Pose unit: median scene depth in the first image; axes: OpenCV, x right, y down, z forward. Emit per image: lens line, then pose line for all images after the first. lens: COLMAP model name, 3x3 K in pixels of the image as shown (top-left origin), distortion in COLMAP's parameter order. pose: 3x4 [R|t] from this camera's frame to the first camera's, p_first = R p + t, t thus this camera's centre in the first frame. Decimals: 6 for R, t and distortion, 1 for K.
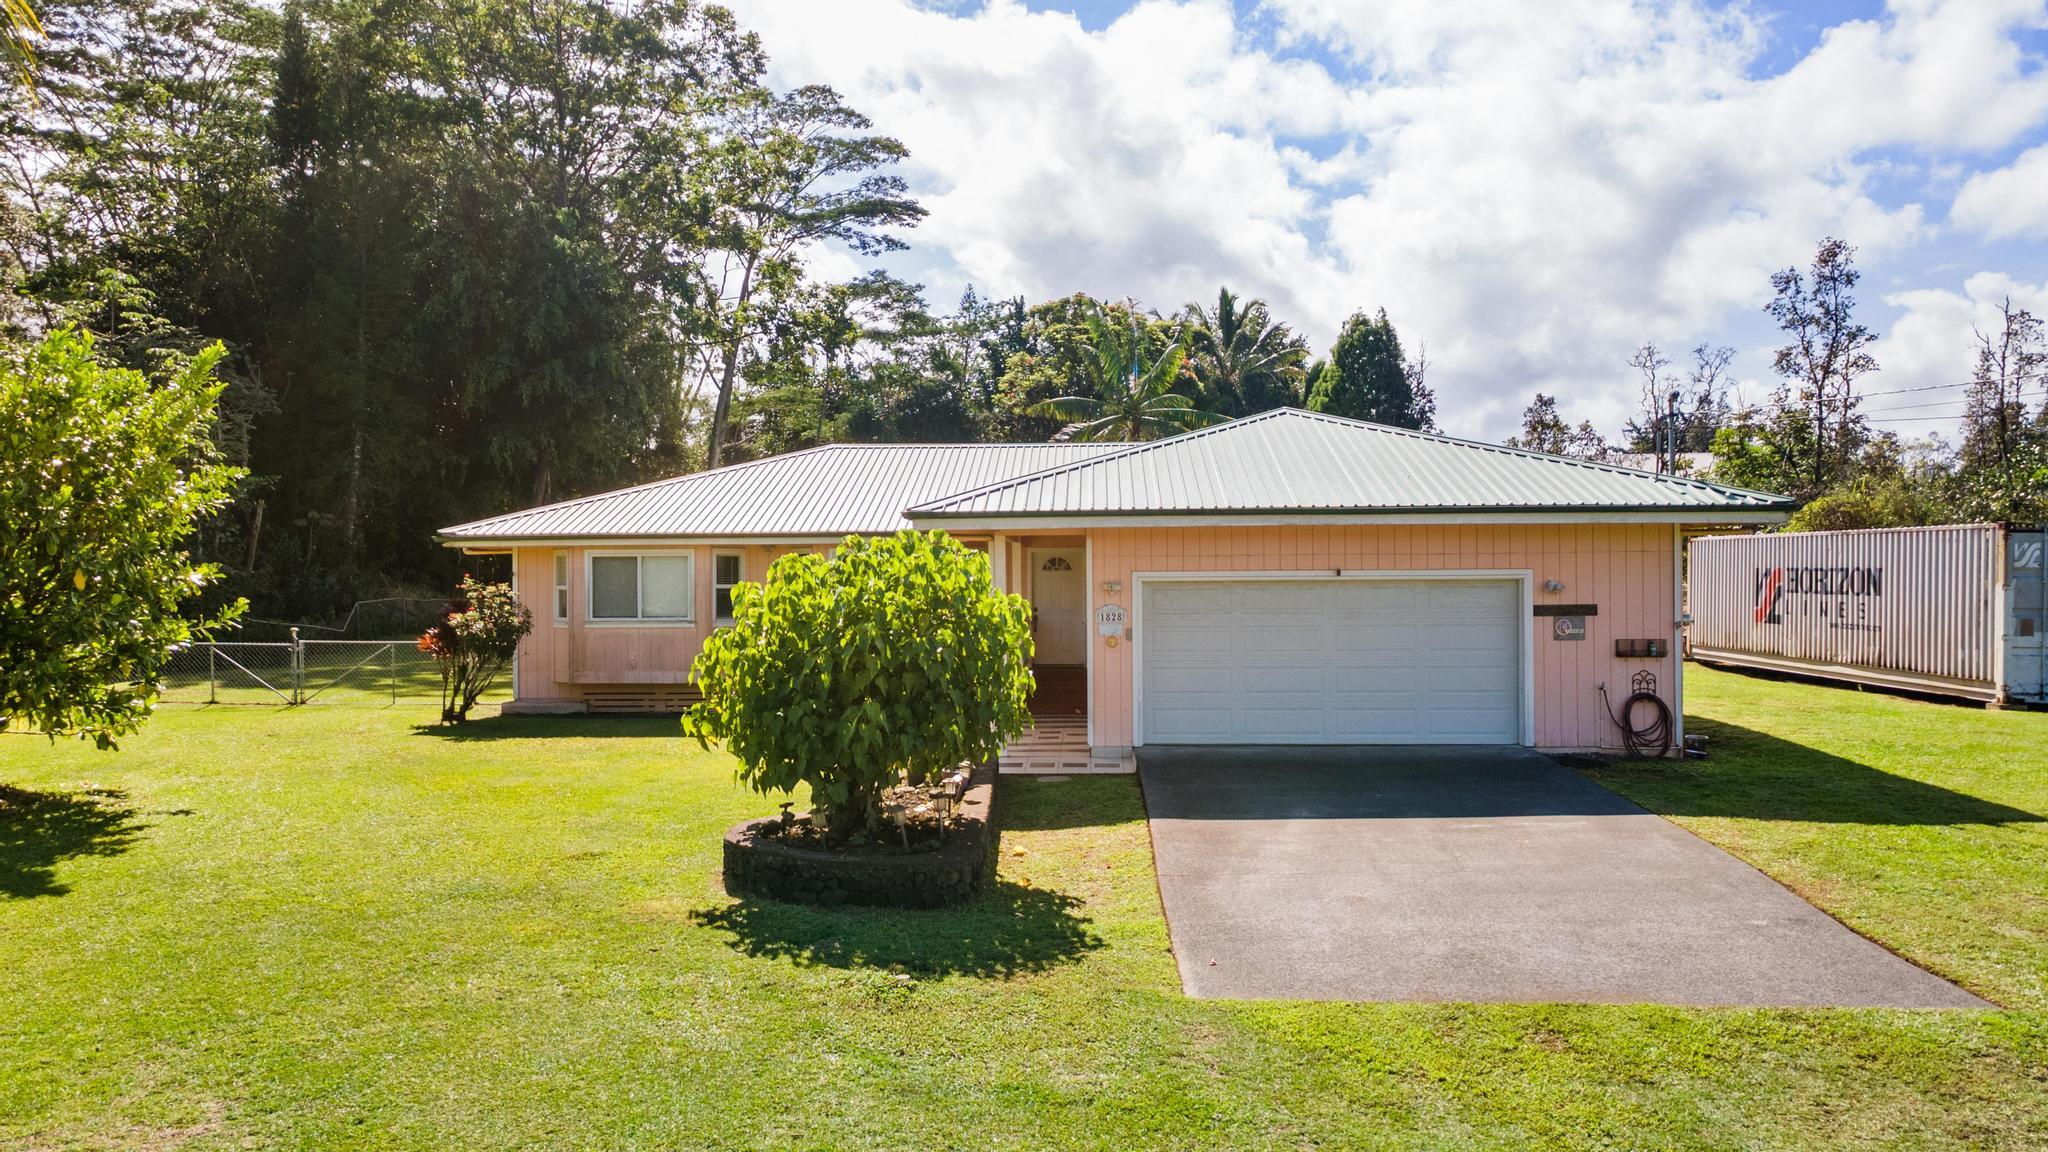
lens RADIAL K [[1473.1, 0, 1023.6], [0, 1473.1, 498.8], [0, 0, 1]] dist [0.047399, 0.000406]
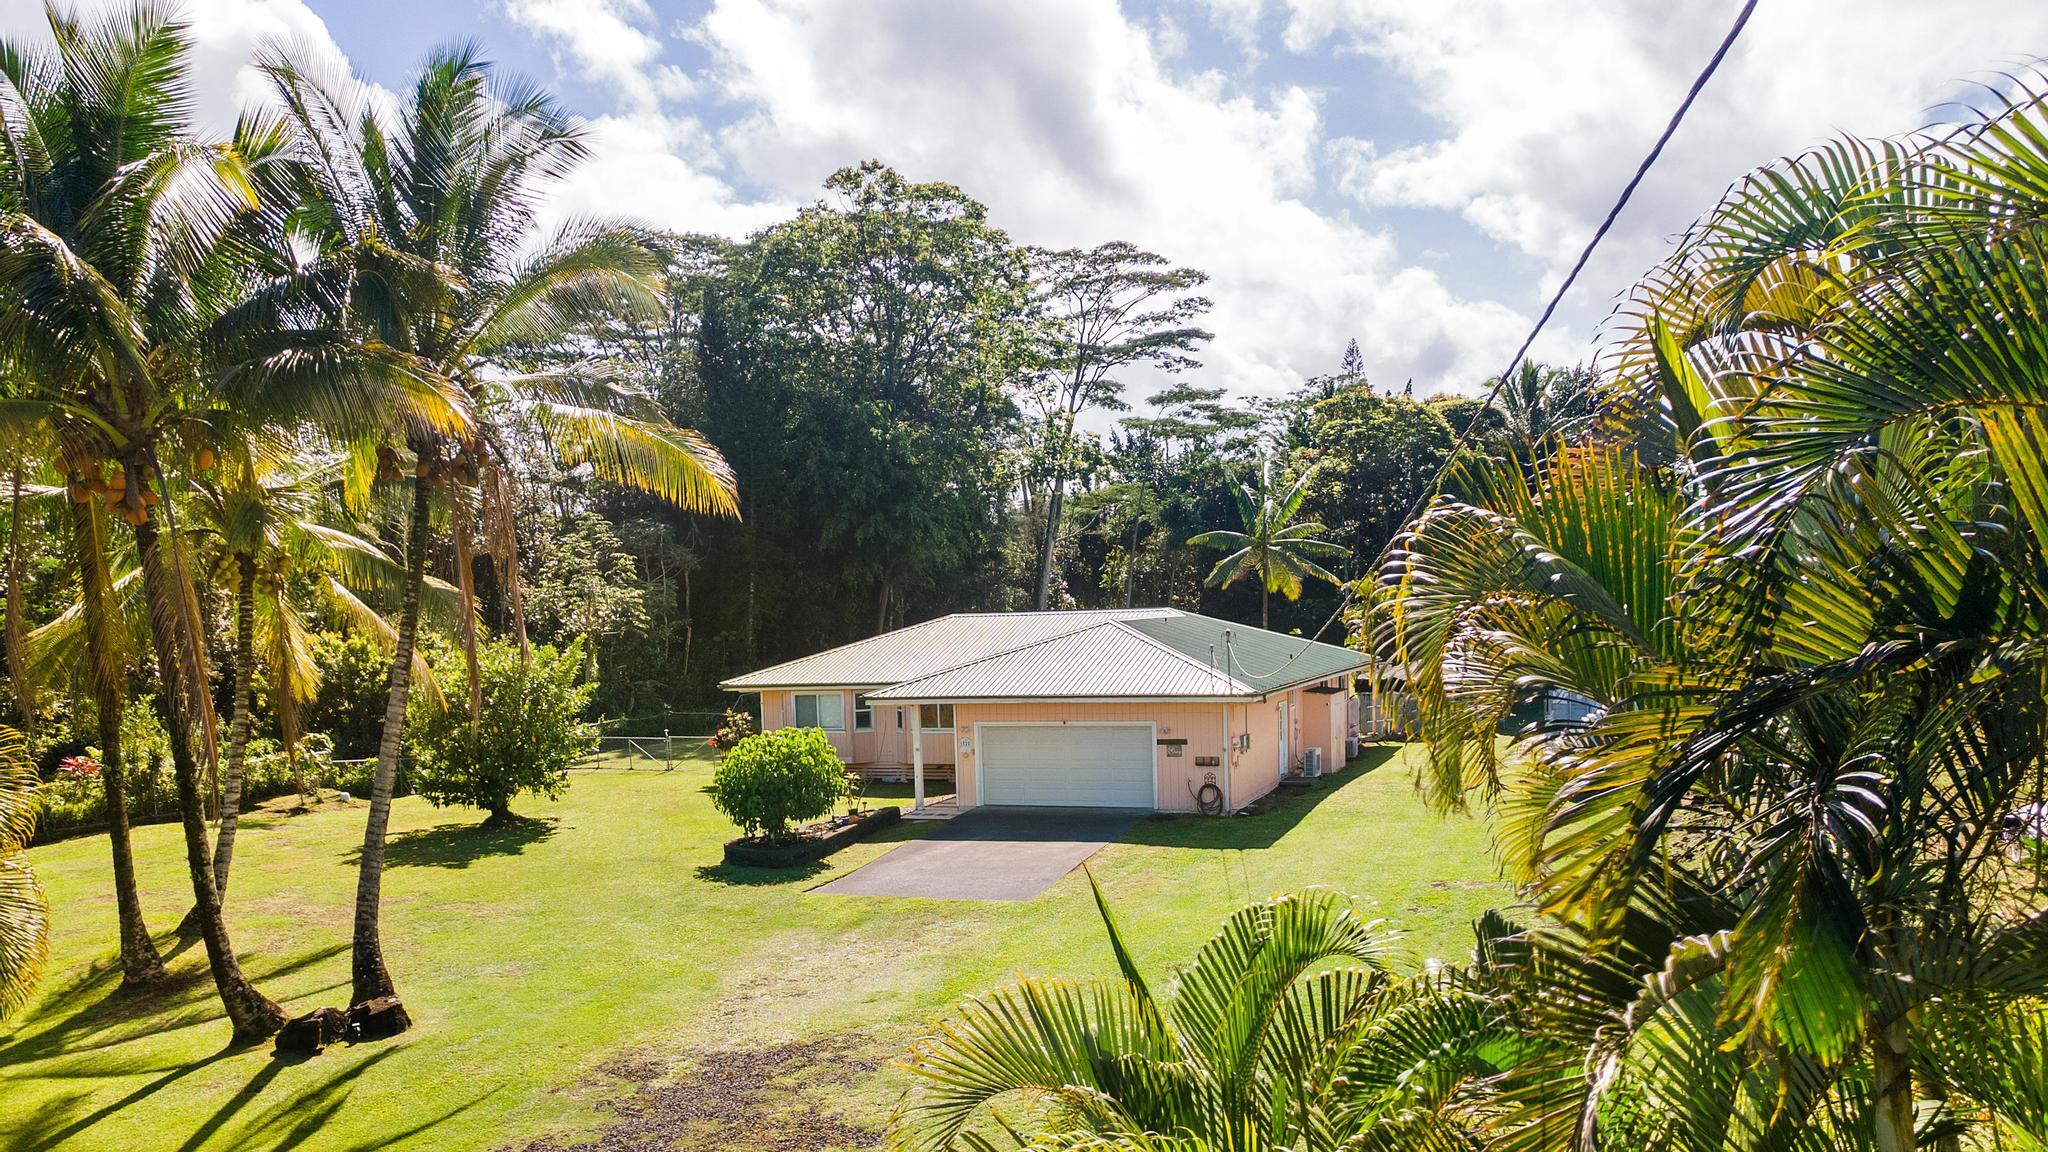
lens RADIAL K [[1482.7, 0, 1024.0], [0, 1482.7, 576.0], [0, 0, 1]] dist [0.026784, -0.002997]
pose [[0.949476, -0.032445, -0.312158, 0.793449], [0.043117, 0.998696, 0.027345, -0.208638], [0.310863, -0.039423, 0.949637, -0.938594]]
